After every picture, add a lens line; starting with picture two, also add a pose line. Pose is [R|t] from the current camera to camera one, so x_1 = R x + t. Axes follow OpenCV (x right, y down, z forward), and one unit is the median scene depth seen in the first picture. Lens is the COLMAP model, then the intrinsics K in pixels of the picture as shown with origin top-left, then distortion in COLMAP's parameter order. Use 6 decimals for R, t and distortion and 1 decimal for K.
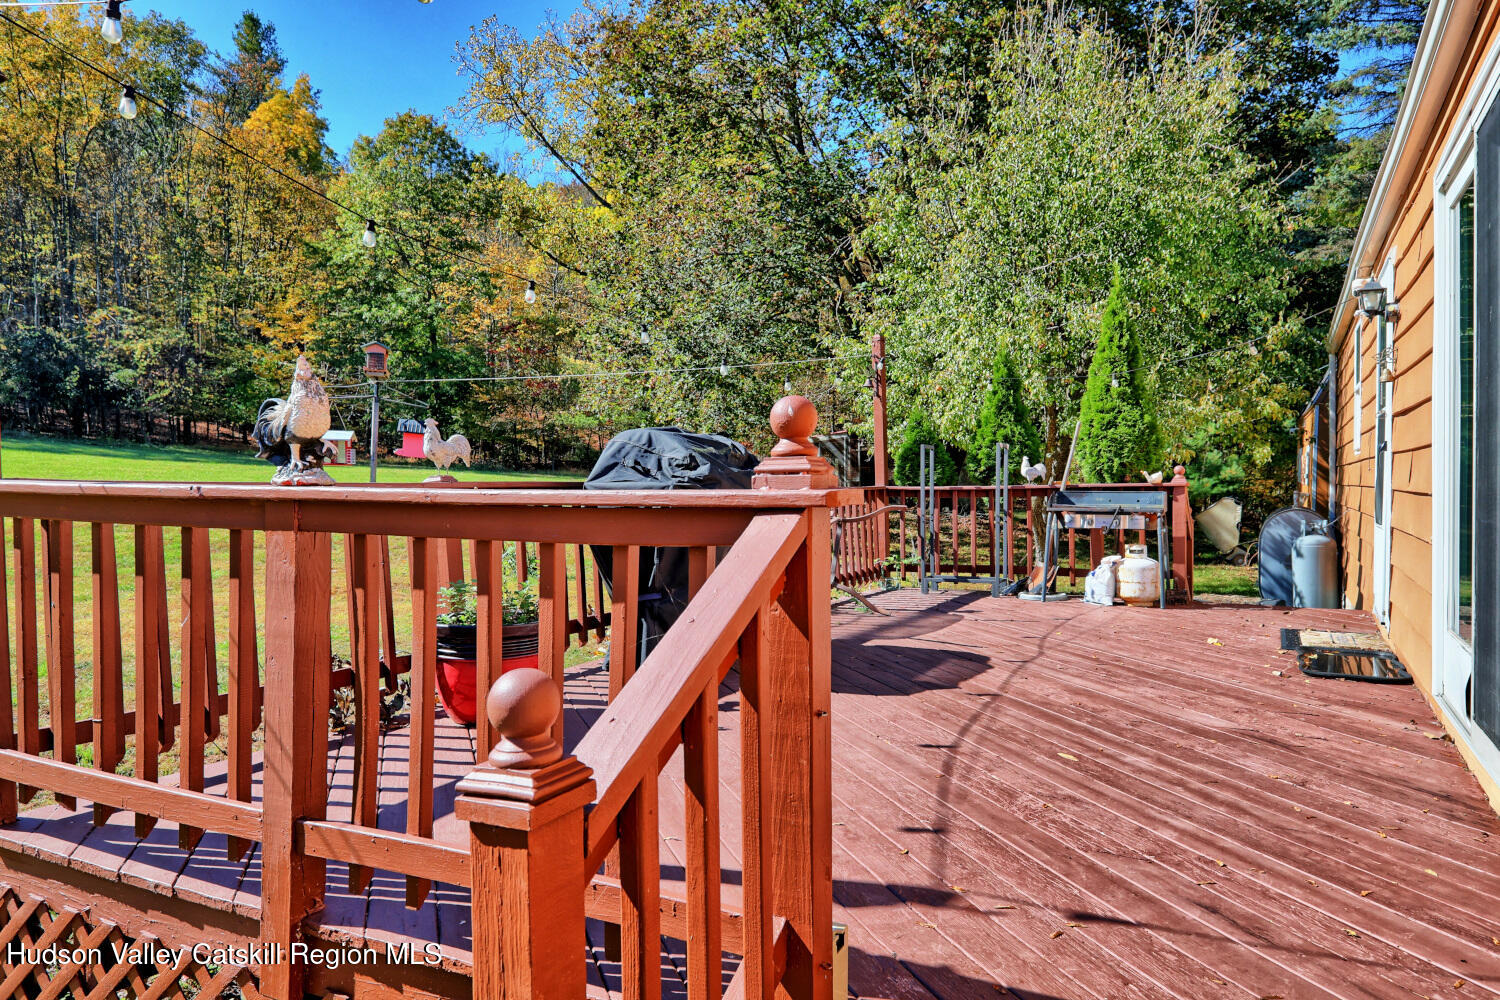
lens RADIAL K [[1075.6, 0, 753.6], [0, 1075.6, 505.8], [0, 0, 1]] dist [-0.002870, -0.001514]
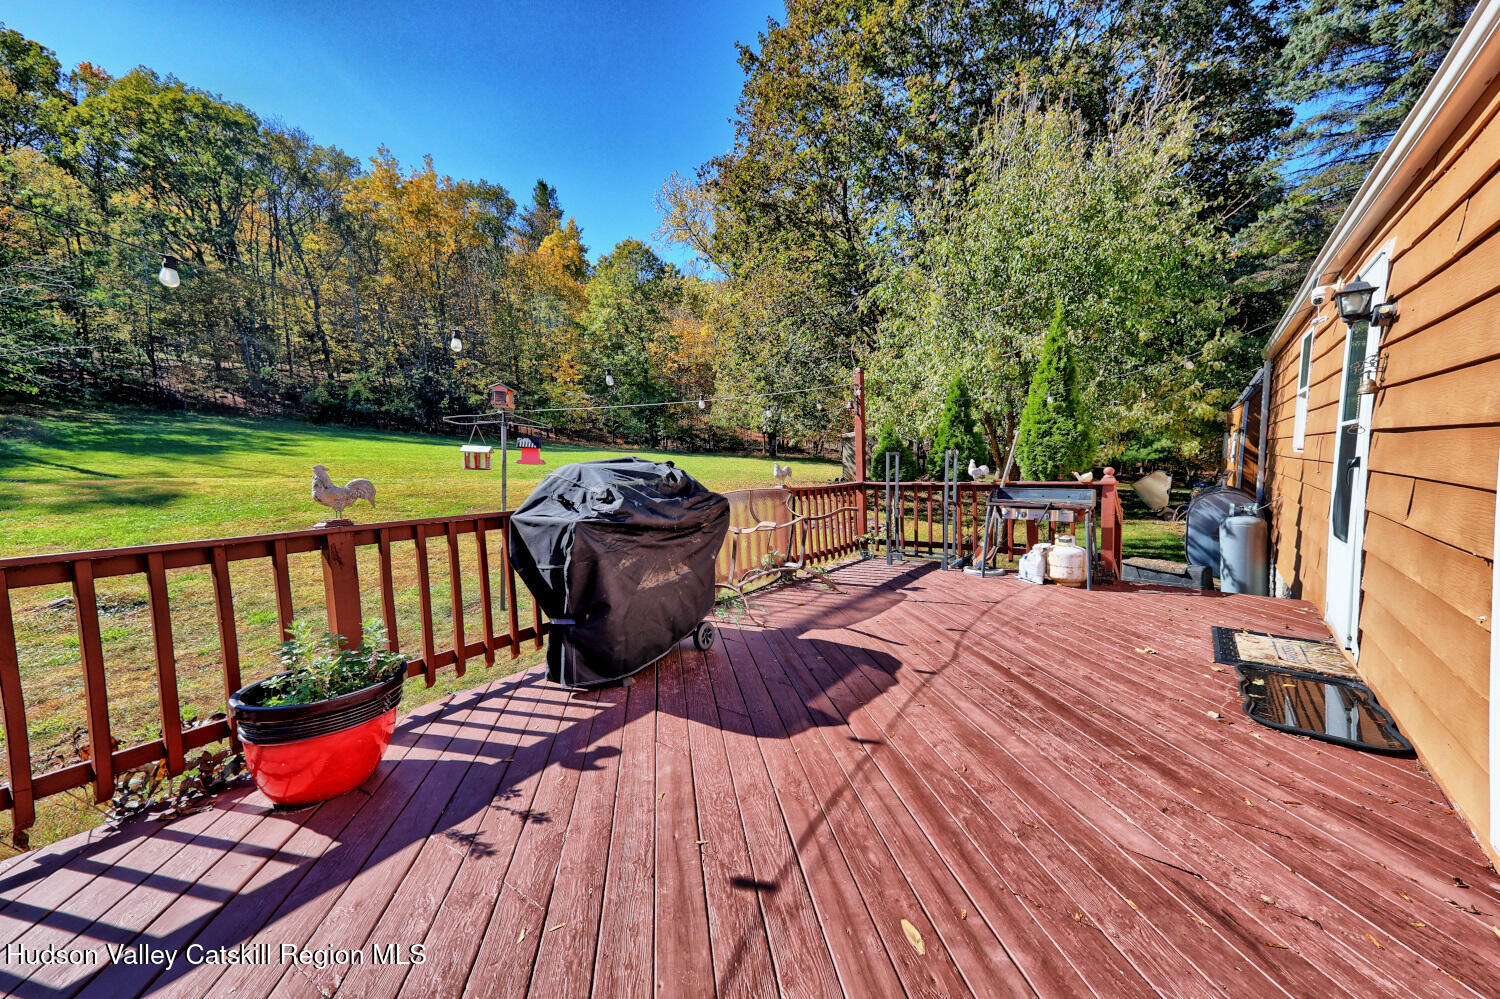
lens RADIAL K [[607.1, 0, 750.0], [0, 607.1, 499.5], [0, 0, 1]] dist [0.123956, -0.000244]
pose [[0.987689, -0.000344, -0.156428, 0.091607], [0.008839, 0.998523, 0.053612, -0.034657], [0.156179, -0.054334, 0.986233, 0.199622]]
